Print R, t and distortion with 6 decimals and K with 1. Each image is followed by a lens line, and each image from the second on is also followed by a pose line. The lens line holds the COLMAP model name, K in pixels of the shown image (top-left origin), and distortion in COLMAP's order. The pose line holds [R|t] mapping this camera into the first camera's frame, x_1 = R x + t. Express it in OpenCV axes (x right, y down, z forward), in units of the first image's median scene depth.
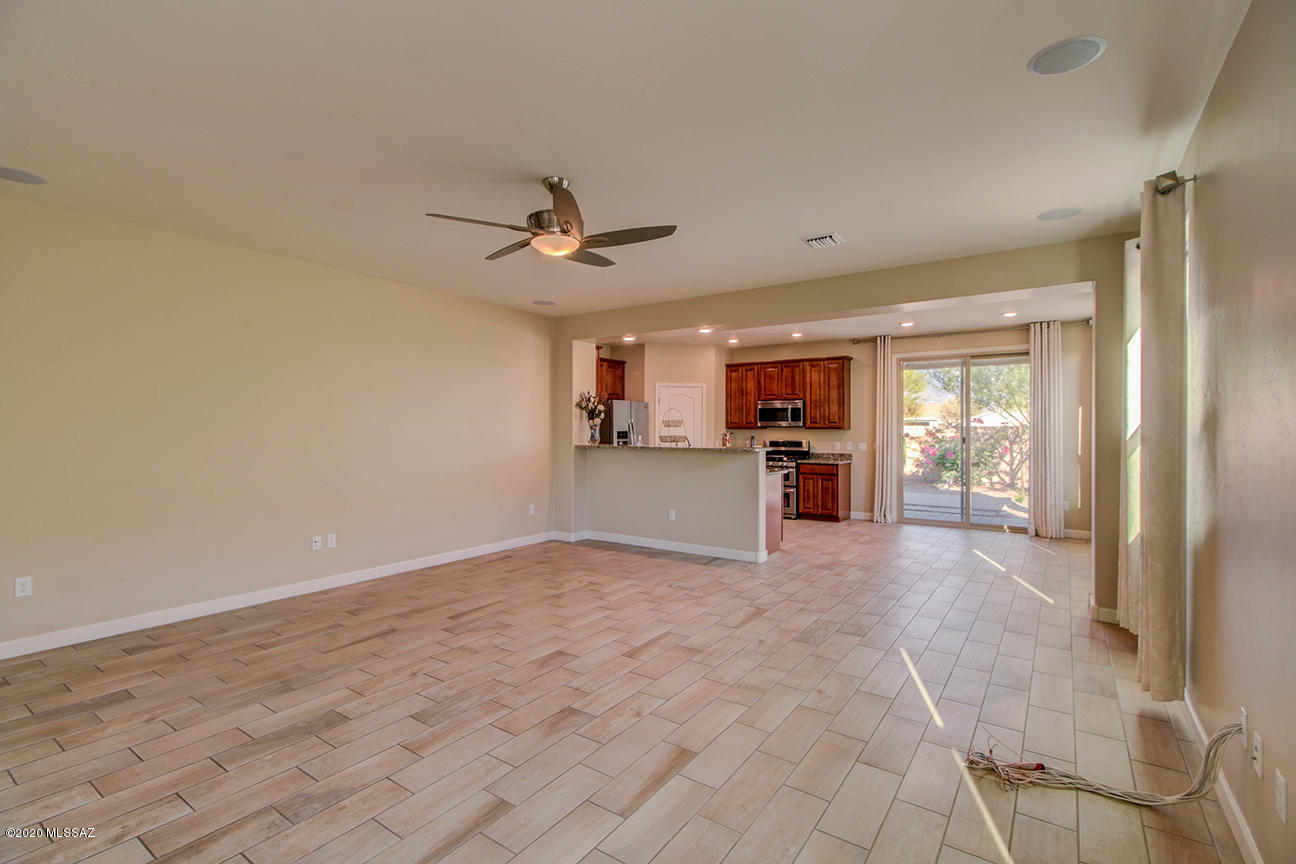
lens RADIAL K [[589.4, 0, 644.8], [0, 589.4, 427.5], [0, 0, 1]] dist [0.026952, -0.013133]
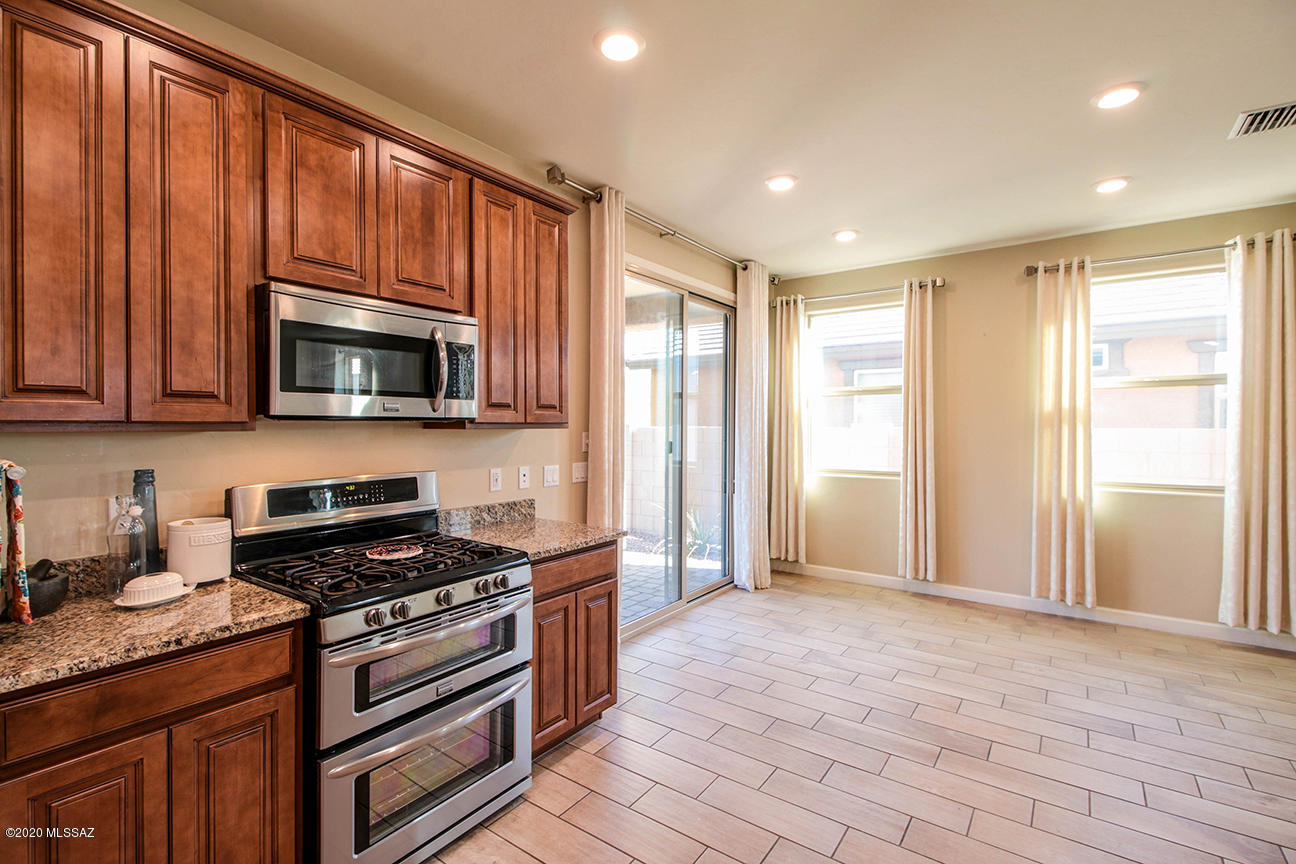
lens RADIAL K [[605.1, 0, 645.8], [0, 605.1, 428.1], [0, 0, 1]] dist [0.041094, 0.000033]
pose [[0.011471, -0.008537, 0.999898, -0.000655], [-0.004304, 0.999954, 0.008587, -0.000433], [-0.999925, -0.004402, 0.011434, 0.973330]]
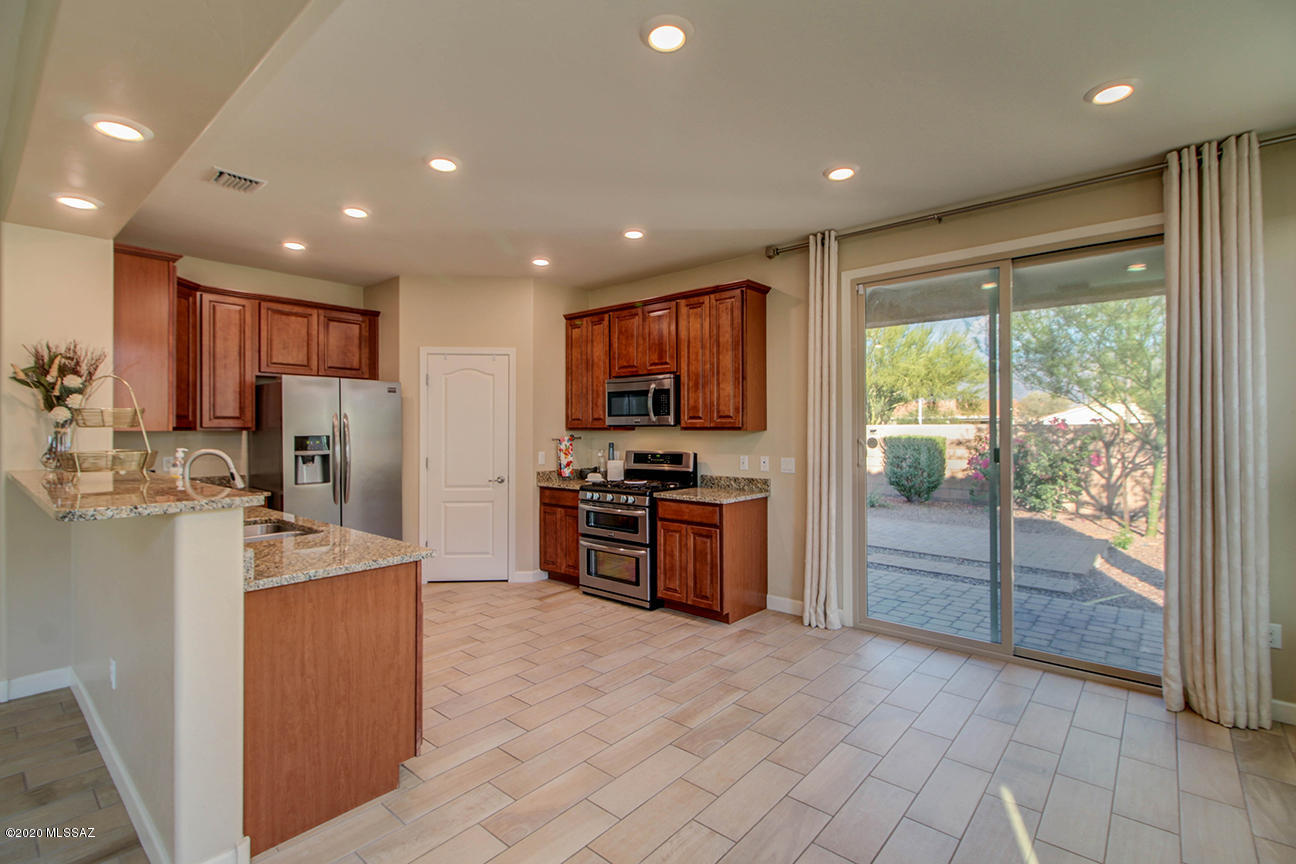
lens RADIAL K [[589.4, 0, 644.8], [0, 589.4, 427.5], [0, 0, 1]] dist [0.026952, -0.013133]
pose [[0.994493, -0.003420, -0.104748, 0.312424], [0.003423, 0.999994, -0.000151, 0.000218], [0.104747, -0.000209, 0.994499, 0.515971]]
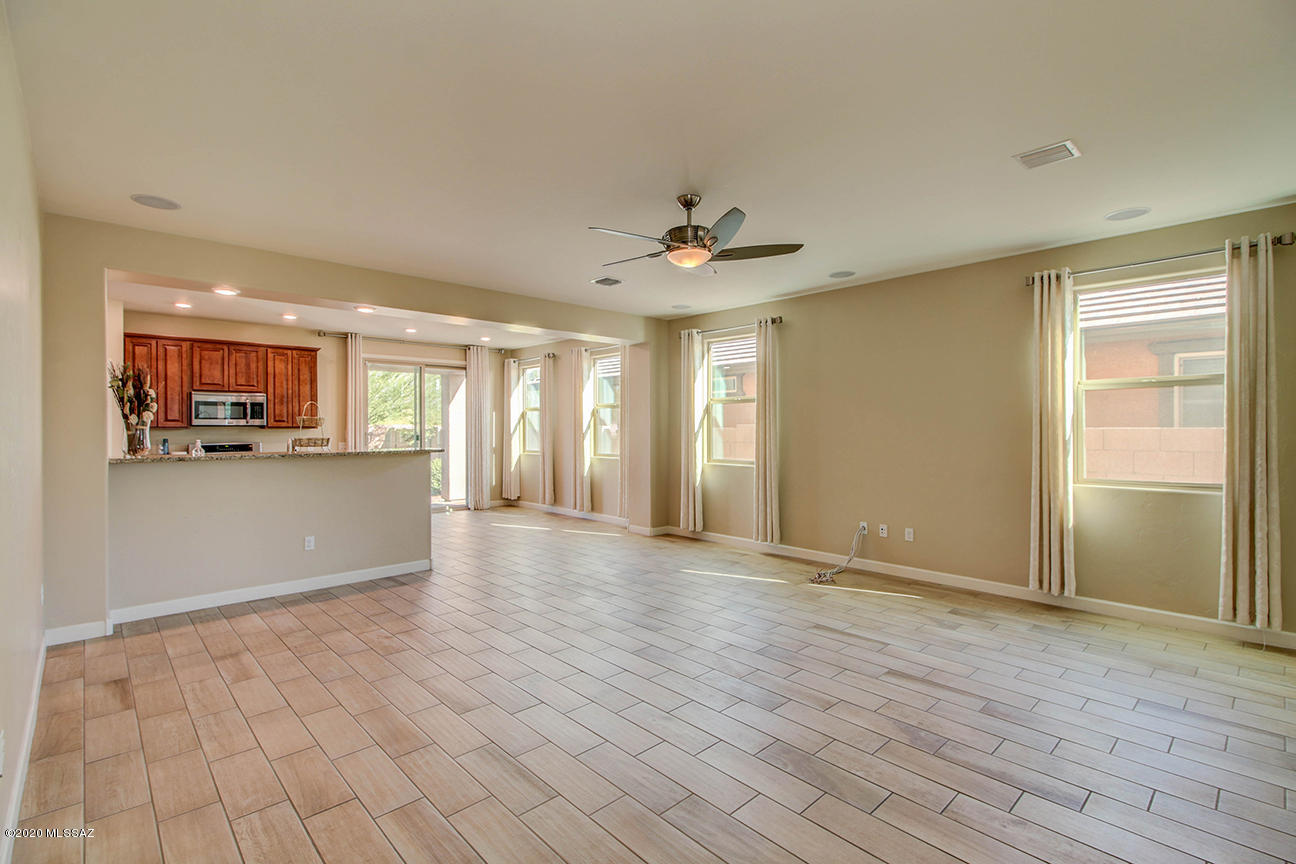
lens RADIAL K [[589.4, 0, 644.8], [0, 589.4, 427.5], [0, 0, 1]] dist [0.026952, -0.013133]
pose [[0.208069, -0.003275, 0.978109, -0.462156], [0.001839, 0.999994, 0.002957, -0.000446], [-0.978112, 0.001183, 0.208074, 0.323327]]
